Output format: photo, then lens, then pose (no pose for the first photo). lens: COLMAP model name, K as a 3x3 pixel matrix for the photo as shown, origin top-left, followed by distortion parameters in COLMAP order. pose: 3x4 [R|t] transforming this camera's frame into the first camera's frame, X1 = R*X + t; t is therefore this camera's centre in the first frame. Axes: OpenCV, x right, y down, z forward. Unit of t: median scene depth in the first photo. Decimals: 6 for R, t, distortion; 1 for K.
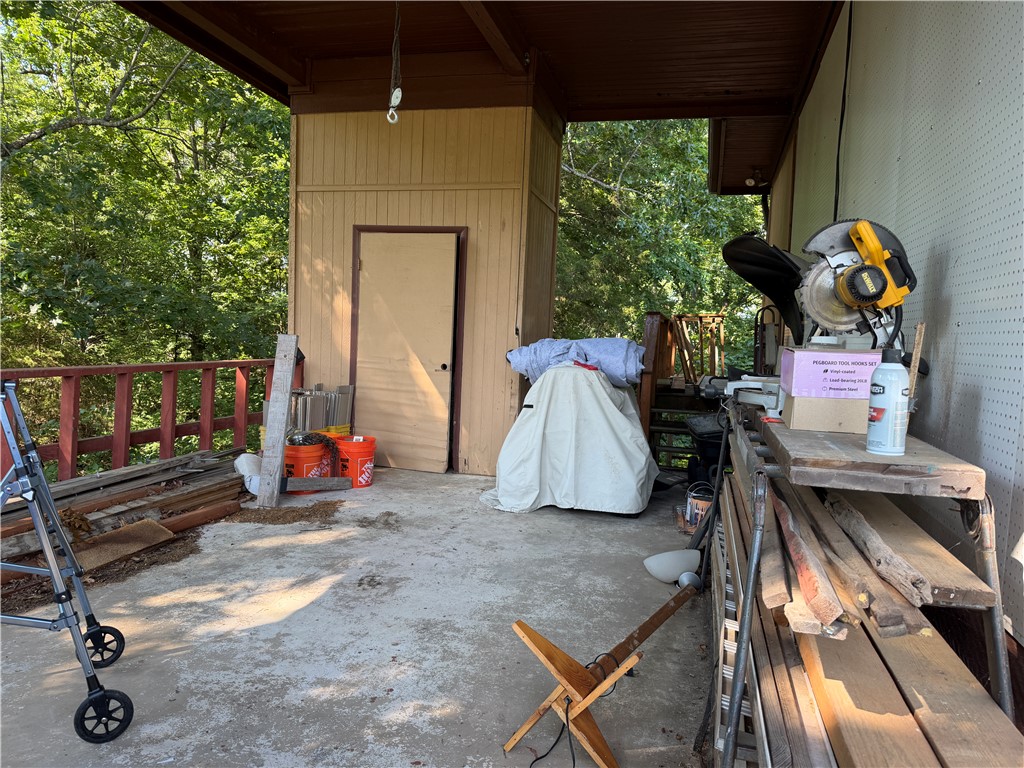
lens RADIAL K [[726.0, 0, 511.2], [0, 726.0, 388.3], [0, 0, 1]] dist [0.111071, -0.148341]
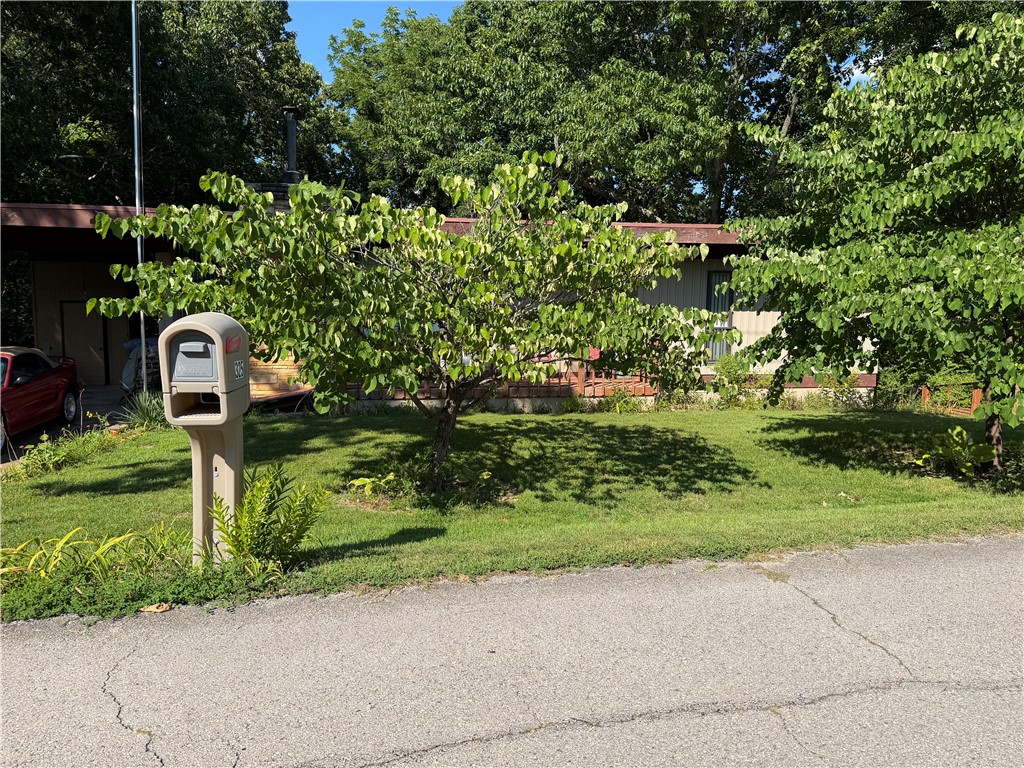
lens RADIAL K [[726.0, 0, 511.2], [0, 726.0, 388.3], [0, 0, 1]] dist [0.111071, -0.148341]
pose [[0.915799, -0.077927, 0.394005, 0.233858], [0.062287, 0.996684, 0.052351, 0.075196], [-0.396778, -0.023402, 0.917616, -2.409372]]
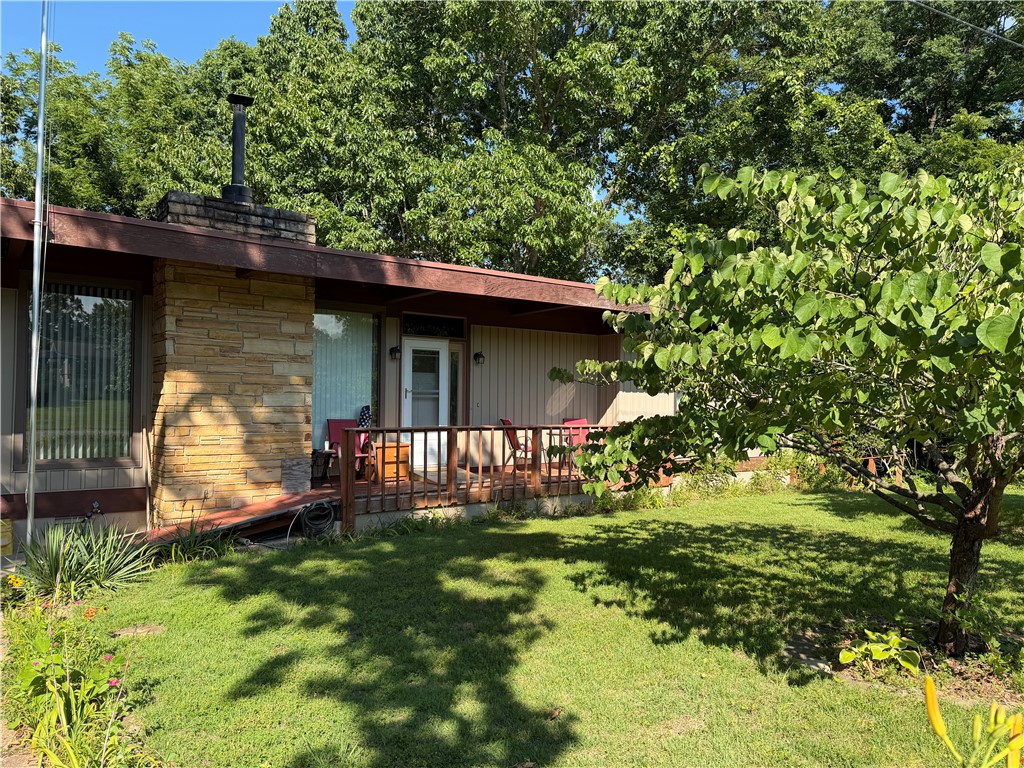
lens RADIAL K [[726.0, 0, 511.2], [0, 726.0, 388.3], [0, 0, 1]] dist [0.111071, -0.148341]
pose [[0.631521, -0.018435, 0.775140, -0.291202], [0.076363, 0.996336, -0.038518, 0.018592], [-0.771589, 0.083517, 0.630614, -1.443639]]
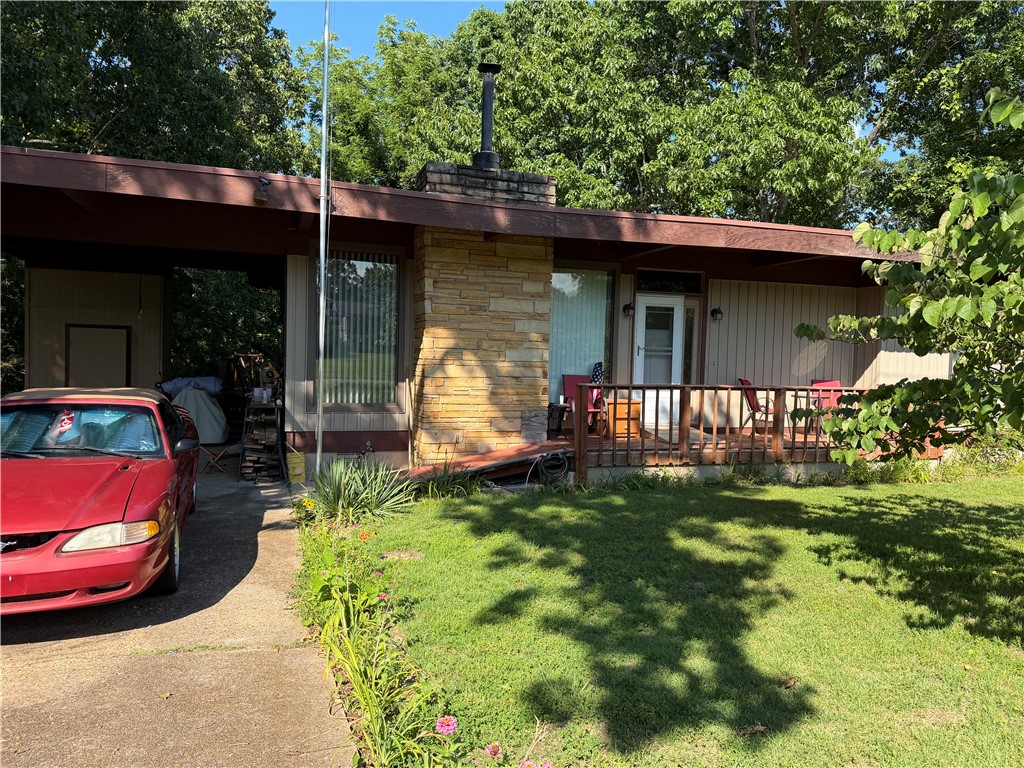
lens RADIAL K [[726.0, 0, 511.2], [0, 726.0, 388.3], [0, 0, 1]] dist [0.111071, -0.148341]
pose [[0.841791, -0.042226, 0.538150, -0.300478], [0.050163, 0.998741, -0.000101, 0.019606], [-0.537468, 0.027080, 0.842849, -1.453479]]
